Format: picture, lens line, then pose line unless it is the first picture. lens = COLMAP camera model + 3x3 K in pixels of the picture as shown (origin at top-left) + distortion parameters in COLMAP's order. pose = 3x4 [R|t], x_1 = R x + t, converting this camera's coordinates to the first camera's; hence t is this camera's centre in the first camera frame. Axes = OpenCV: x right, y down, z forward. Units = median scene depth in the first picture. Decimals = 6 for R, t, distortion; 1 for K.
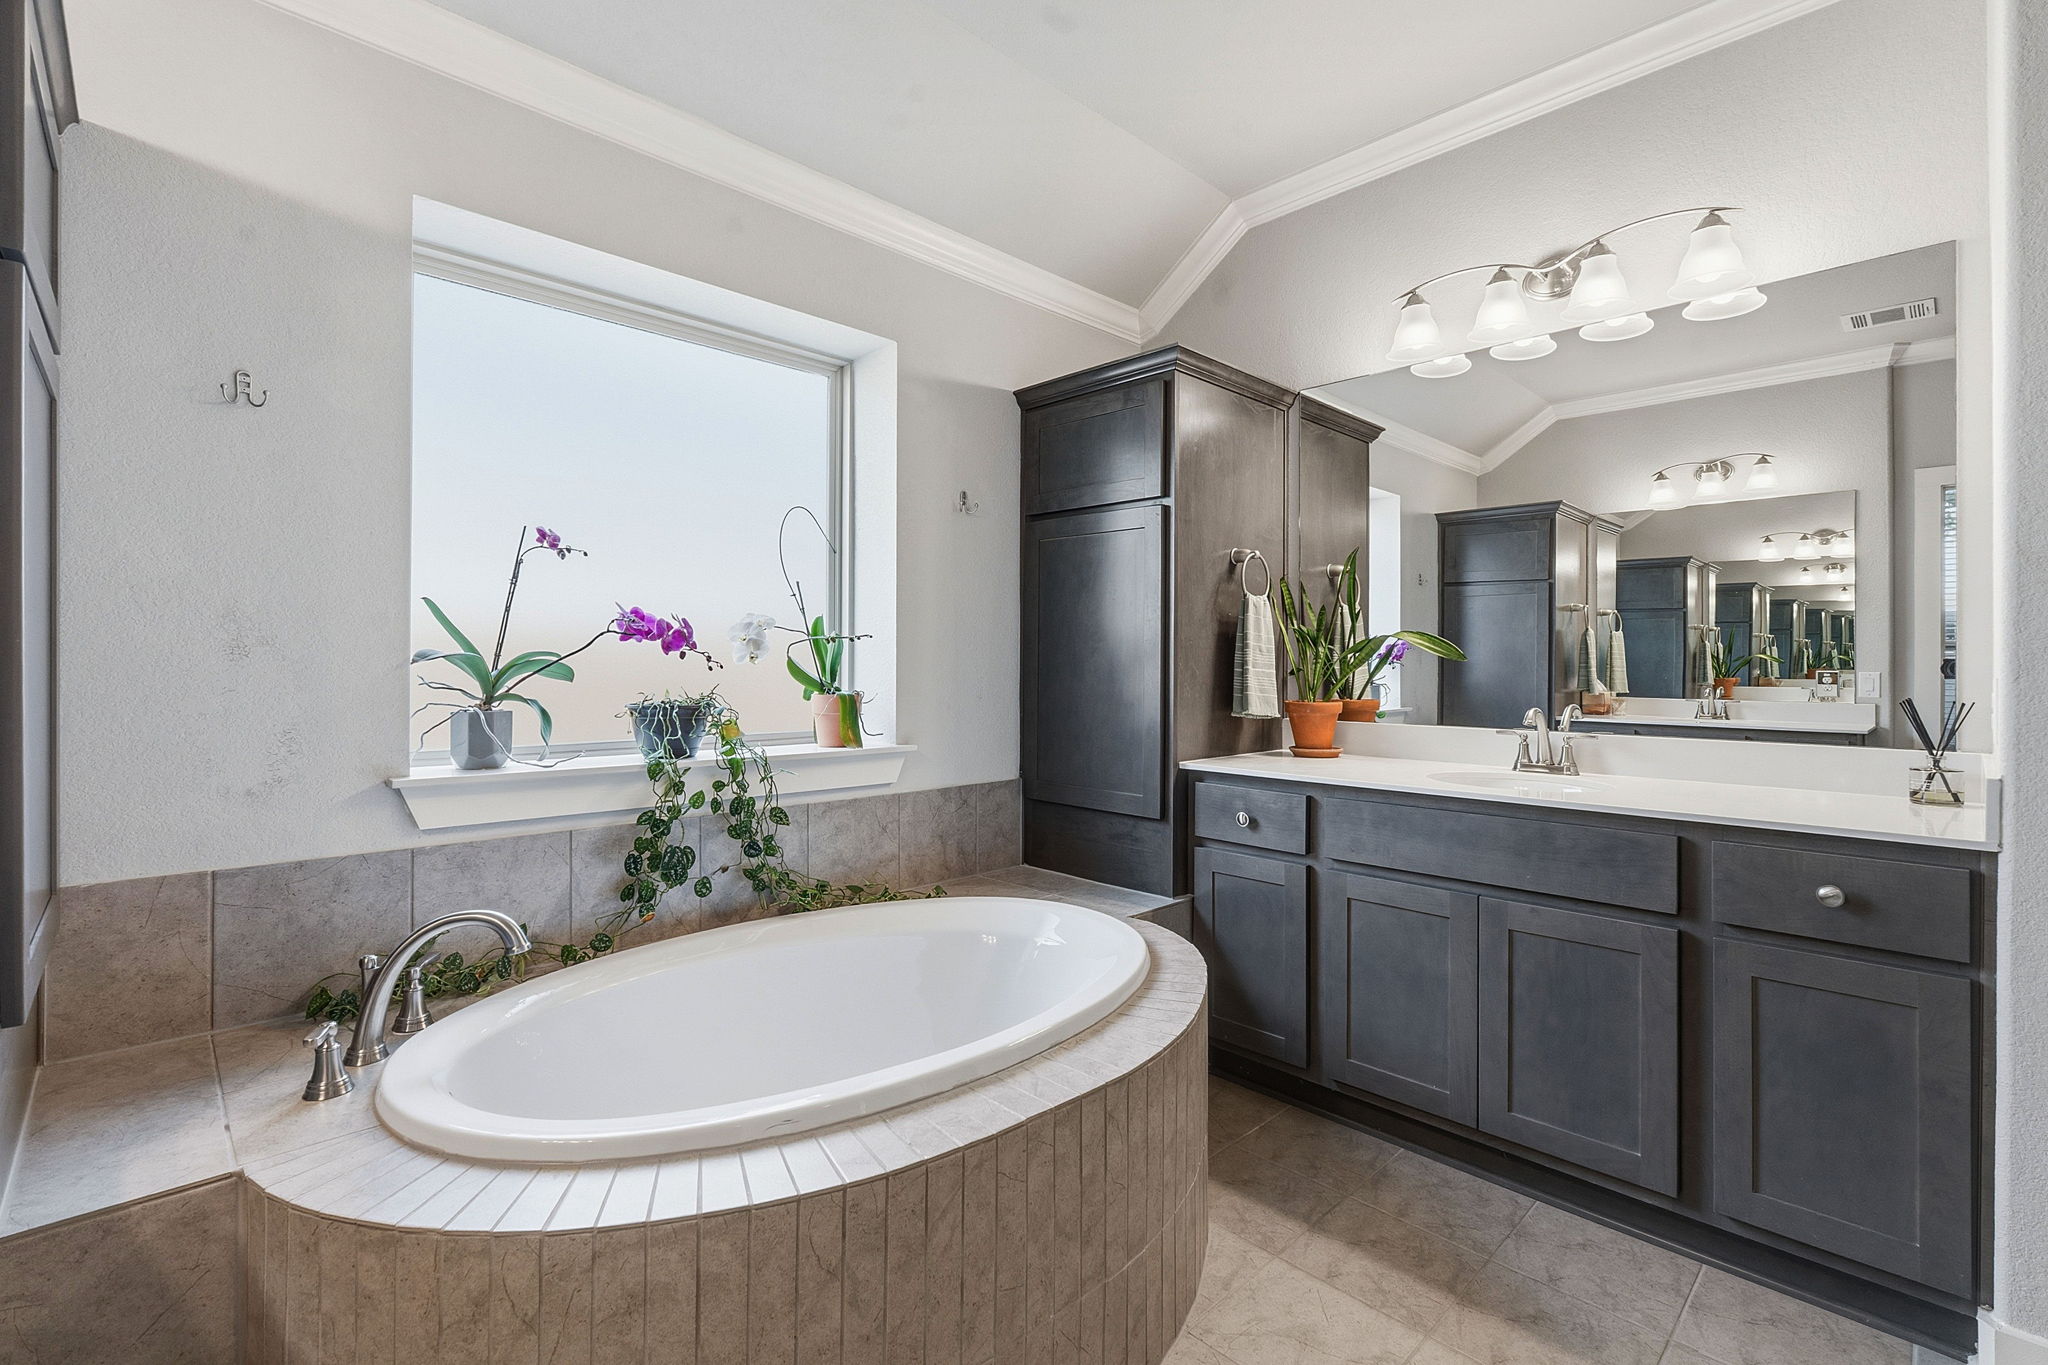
lens RADIAL K [[905.6, 0, 1024.0], [0, 905.6, 682.5], [0, 0, 1]] dist [-0.006861, 0.000094]
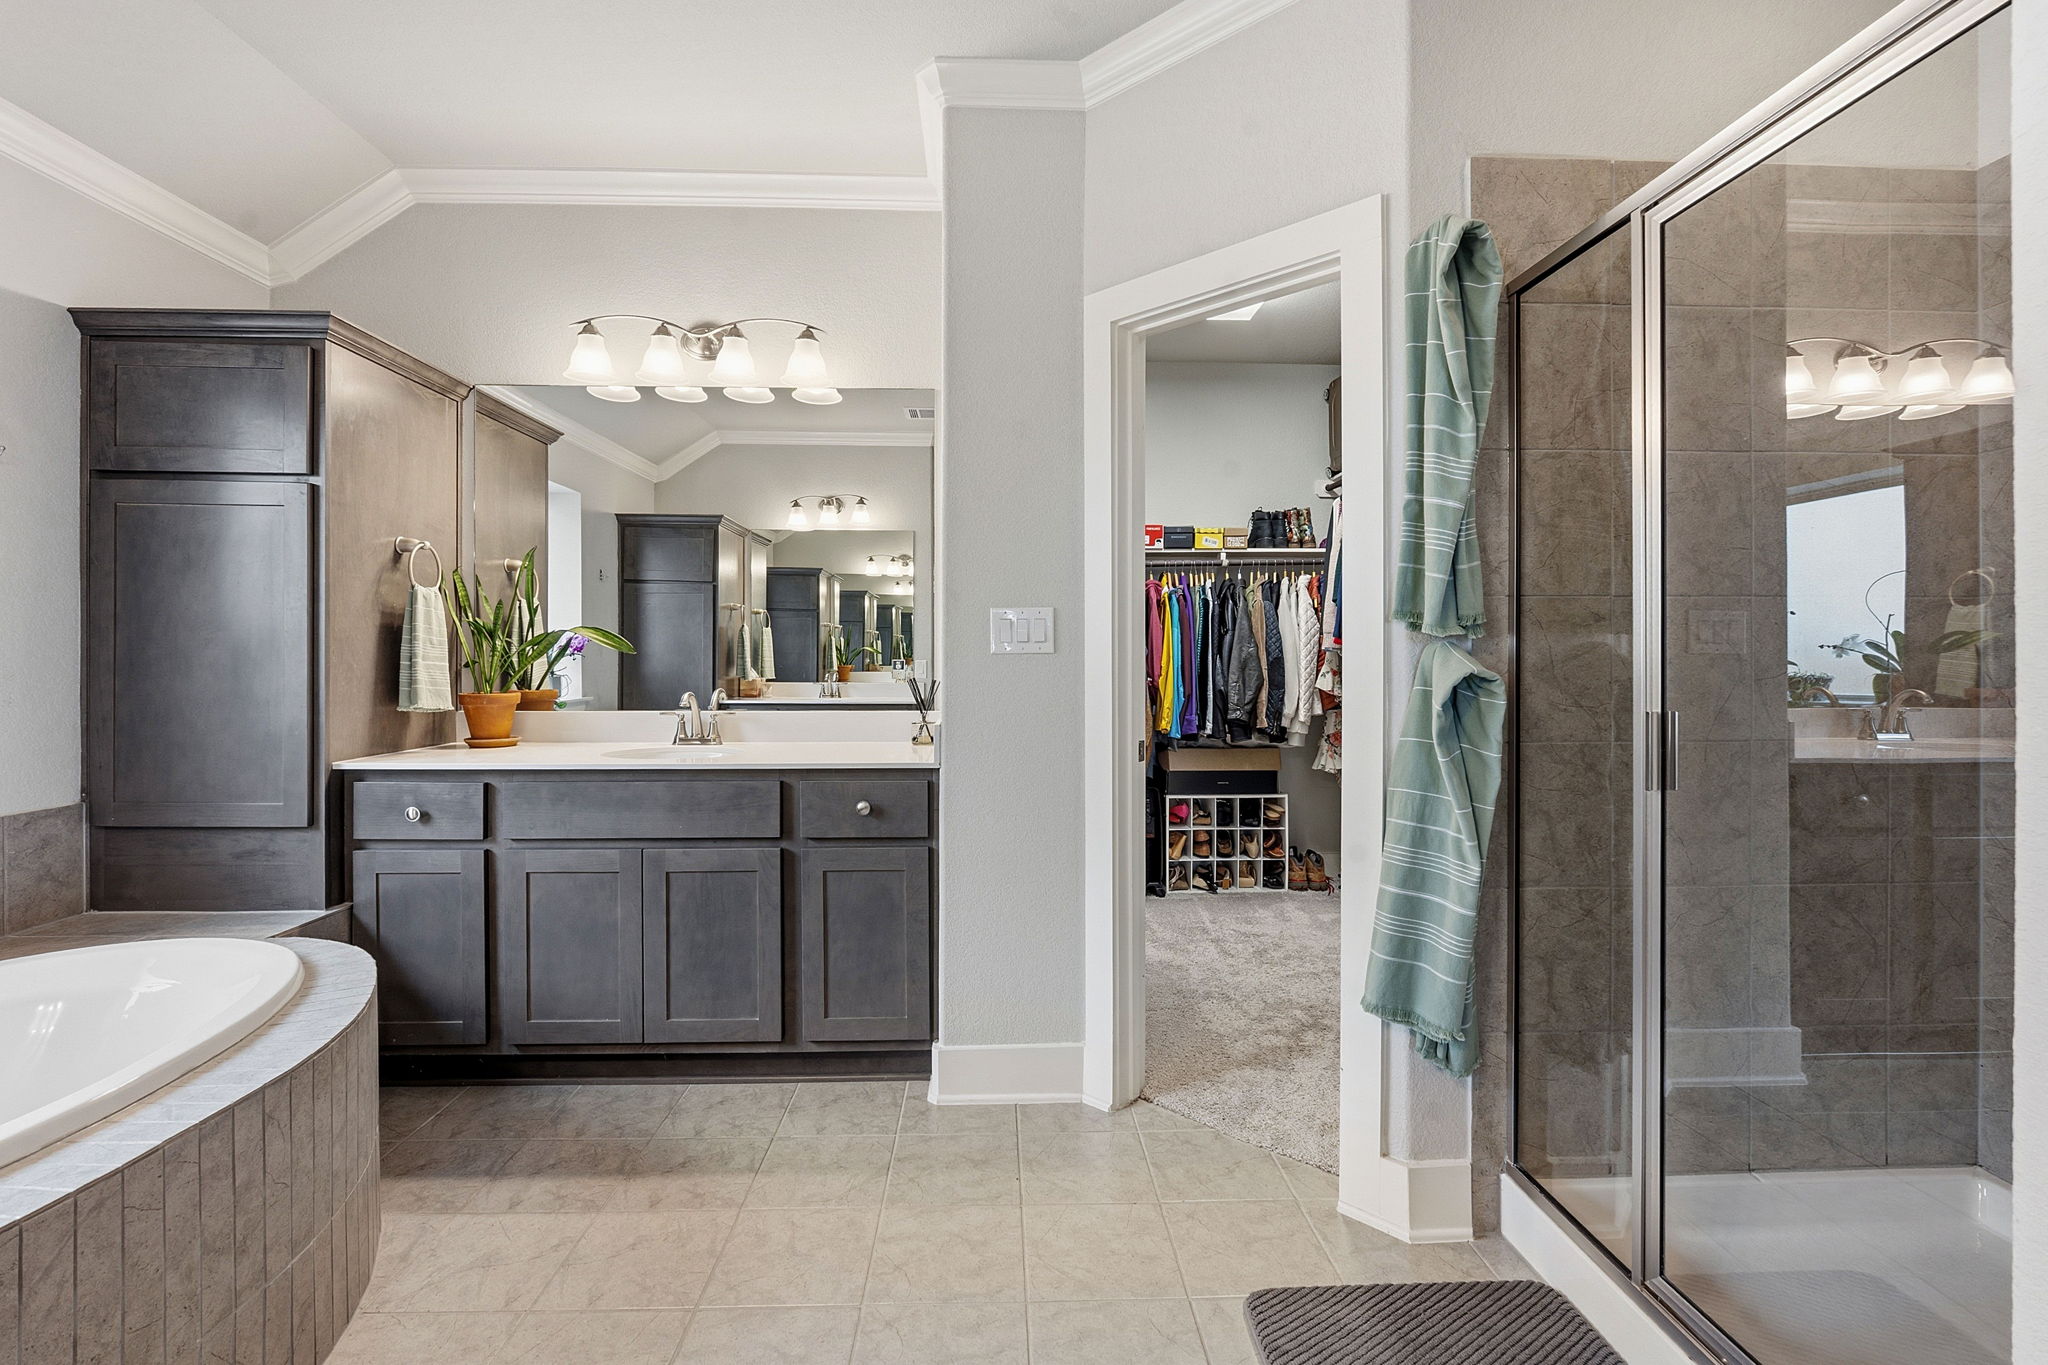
lens RADIAL K [[916.7, 0, 1024.2], [0, 916.7, 647.1], [0, 0, 1]] dist [-0.007785, 0.000733]
pose [[0.667755, 0.004749, 0.744366, -0.054771], [0.015952, 0.999659, -0.020688, 0.000021], [-0.744211, 0.025688, 0.667451, -0.164172]]
